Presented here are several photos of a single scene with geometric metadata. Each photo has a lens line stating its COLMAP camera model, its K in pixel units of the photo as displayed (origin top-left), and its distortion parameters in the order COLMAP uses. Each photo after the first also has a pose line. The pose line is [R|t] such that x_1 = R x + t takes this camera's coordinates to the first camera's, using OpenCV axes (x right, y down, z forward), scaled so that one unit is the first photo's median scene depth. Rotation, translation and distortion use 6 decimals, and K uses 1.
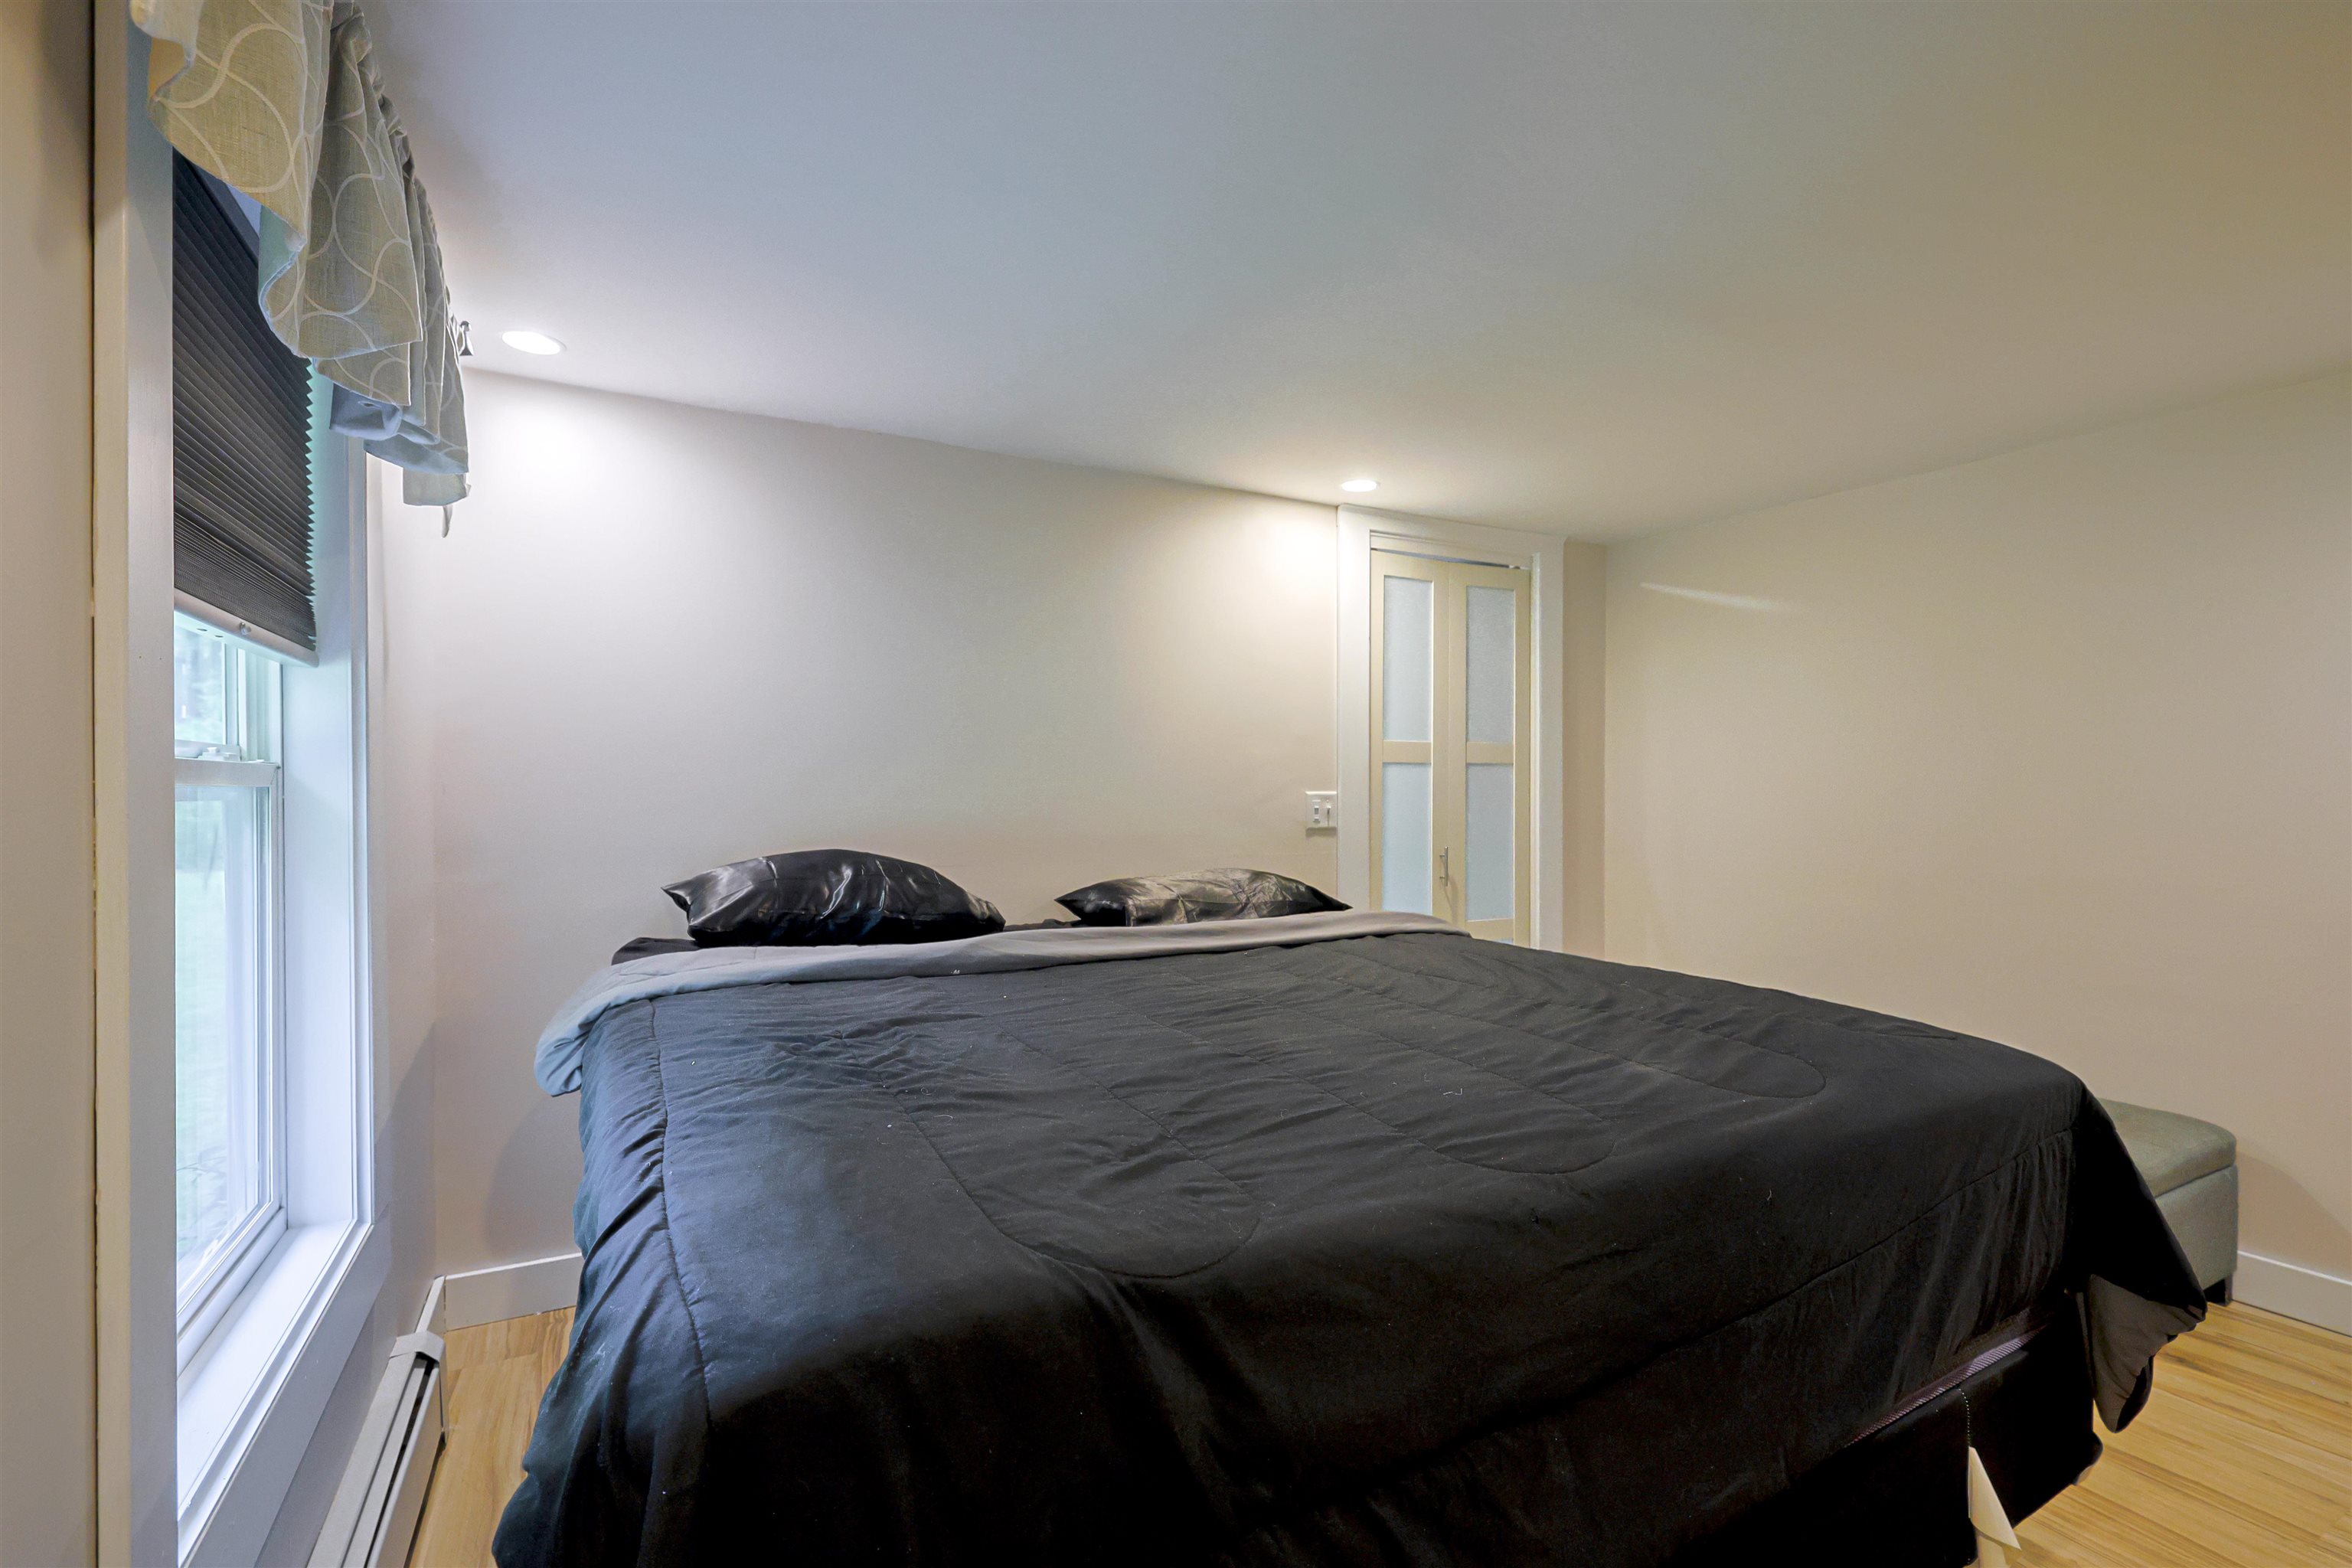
lens RADIAL K [[1034.3, 0, 1176.0], [0, 1034.3, 784.0], [0, 0, 1]] dist [0.000106, -0.000001]
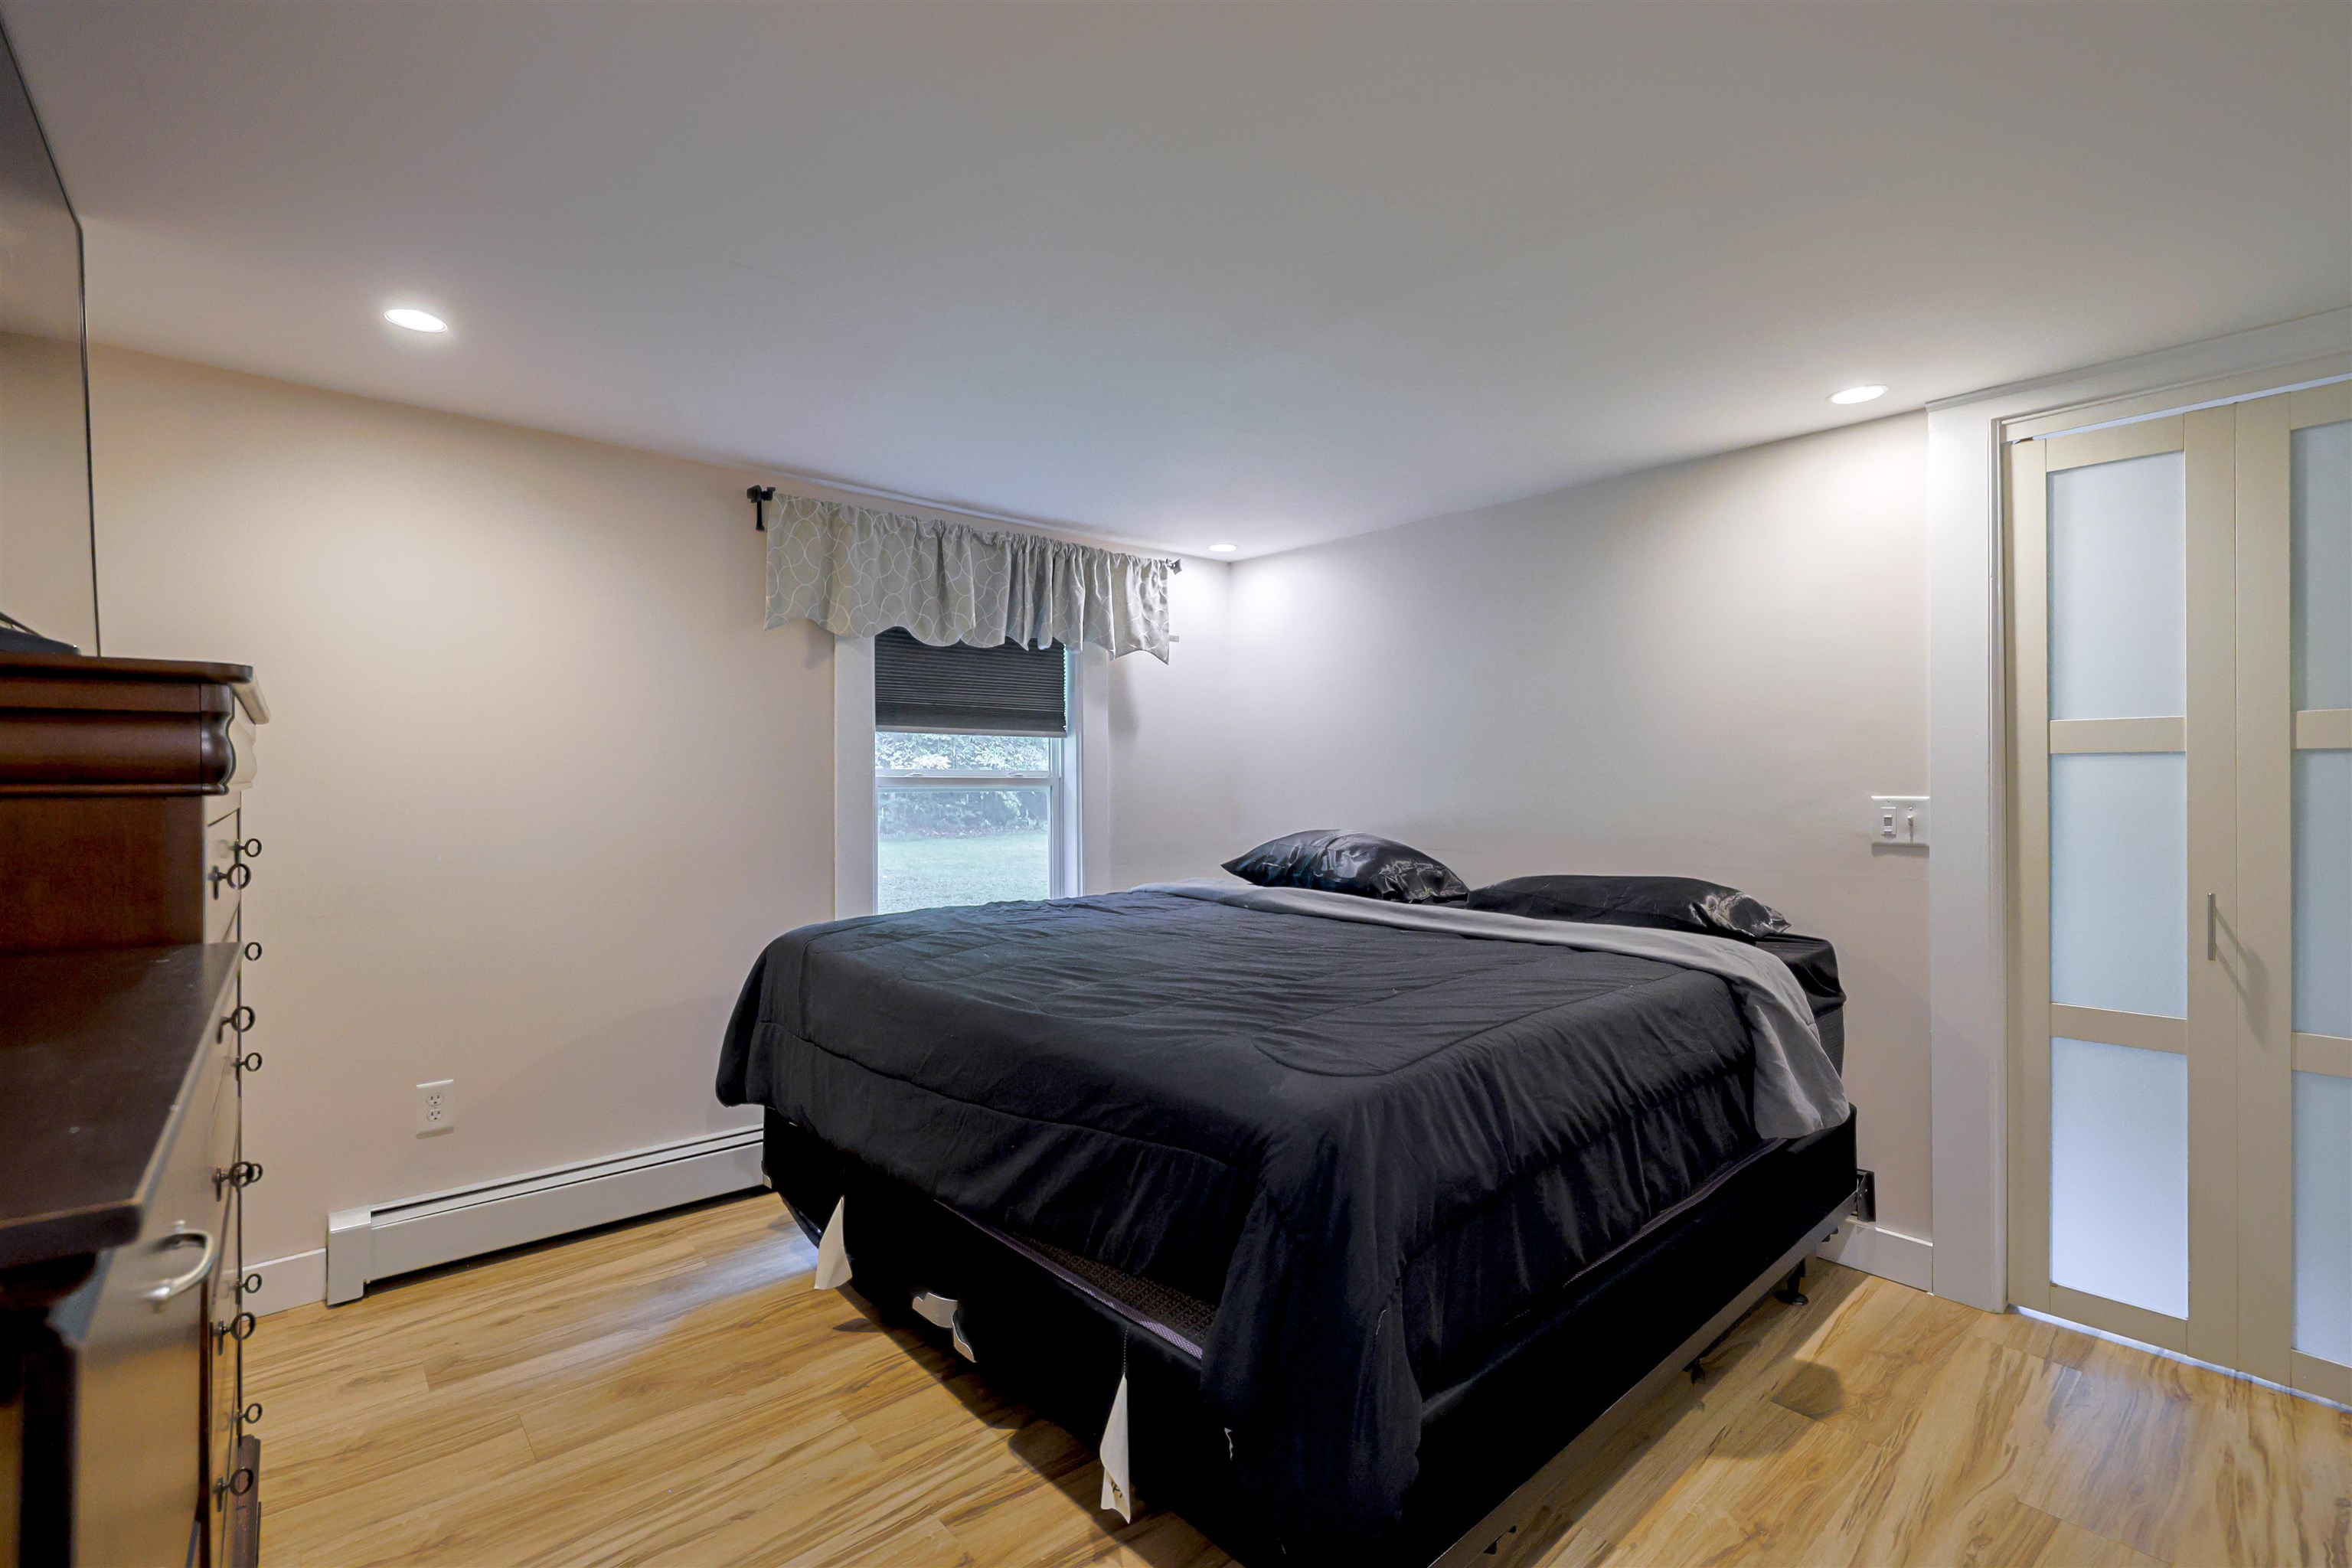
lens RADIAL K [[1010.3, 0, 1176.0], [0, 1010.3, 784.0], [0, 0, 1]] dist [0.000070, 0.000034]
pose [[0.218789, 0.004366, -0.975762, 0.744071], [0.001658, 0.999987, 0.004846, -0.005773], [0.975771, -0.002678, 0.218779, 0.325850]]
